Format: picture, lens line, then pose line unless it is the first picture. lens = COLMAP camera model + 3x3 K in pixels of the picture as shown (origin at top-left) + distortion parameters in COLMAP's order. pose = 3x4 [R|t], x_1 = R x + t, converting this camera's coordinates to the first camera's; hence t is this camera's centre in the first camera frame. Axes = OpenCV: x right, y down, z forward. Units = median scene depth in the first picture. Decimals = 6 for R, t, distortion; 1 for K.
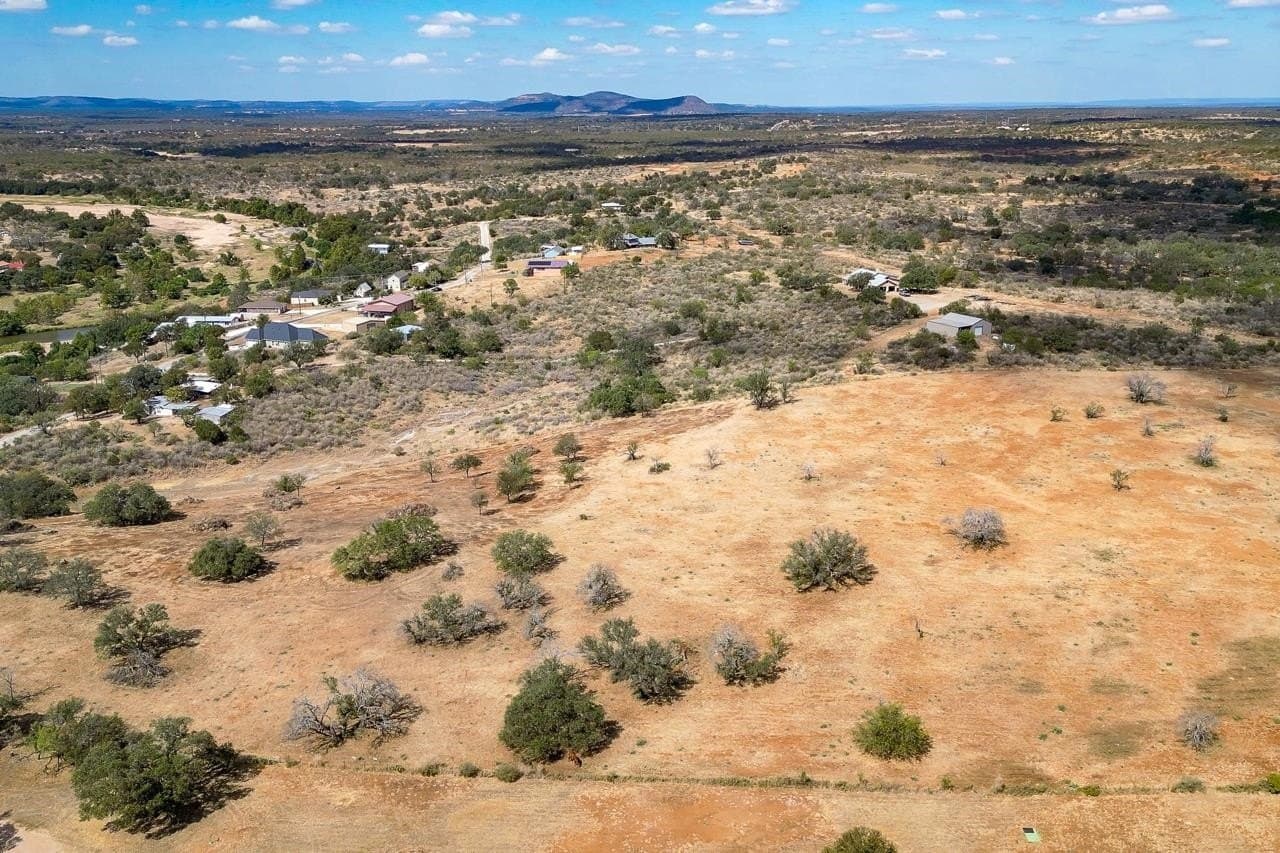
lens RADIAL K [[1134.6, 0, 640.0], [0, 1134.6, 426.5], [0, 0, 1]] dist [0.052413, -0.067300]
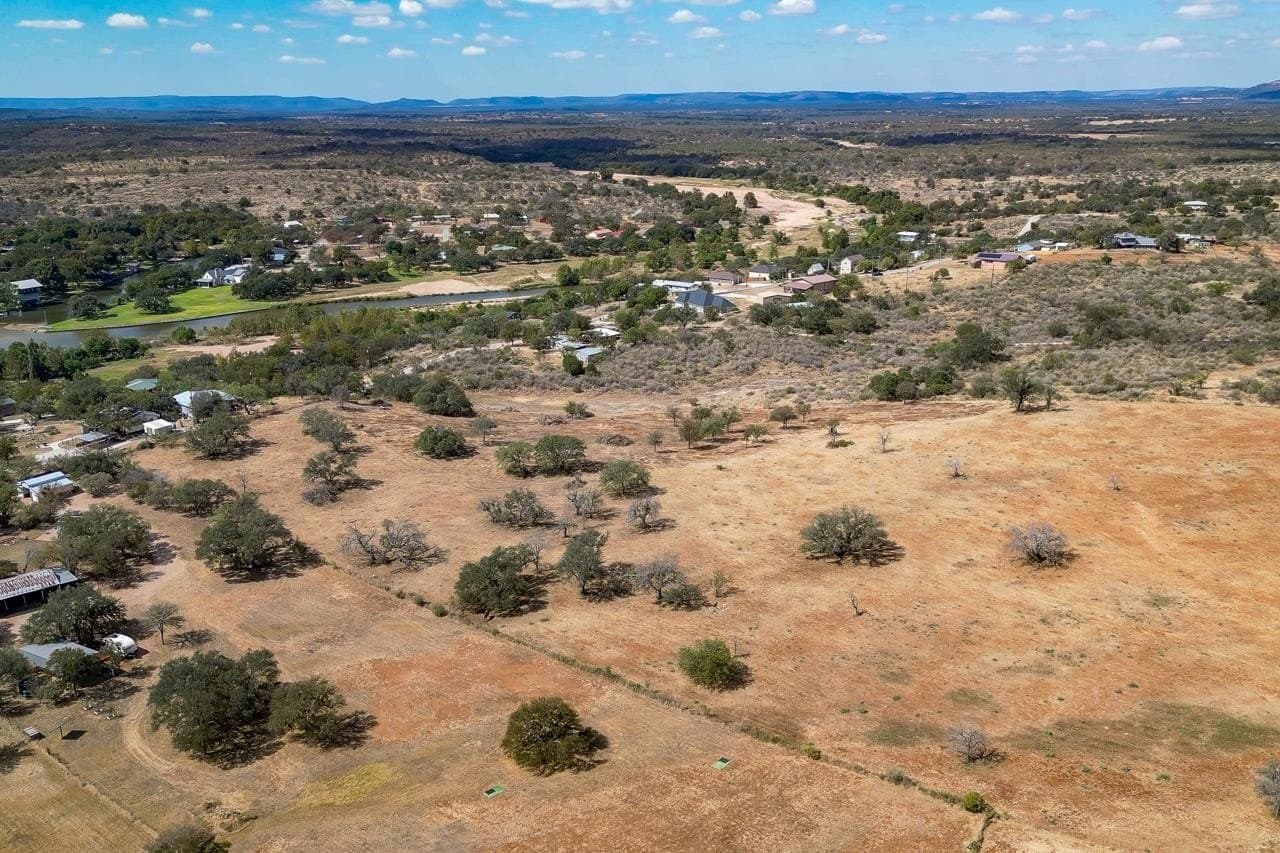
lens RADIAL K [[1134.6, 0, 640.0], [0, 1134.6, 426.5], [0, 0, 1]] dist [0.052413, -0.067300]
pose [[0.813326, 0.153945, -0.561072, 0.253555], [-0.149326, 0.987289, 0.054428, -0.005357], [0.562319, 0.039515, 0.825976, 0.005813]]
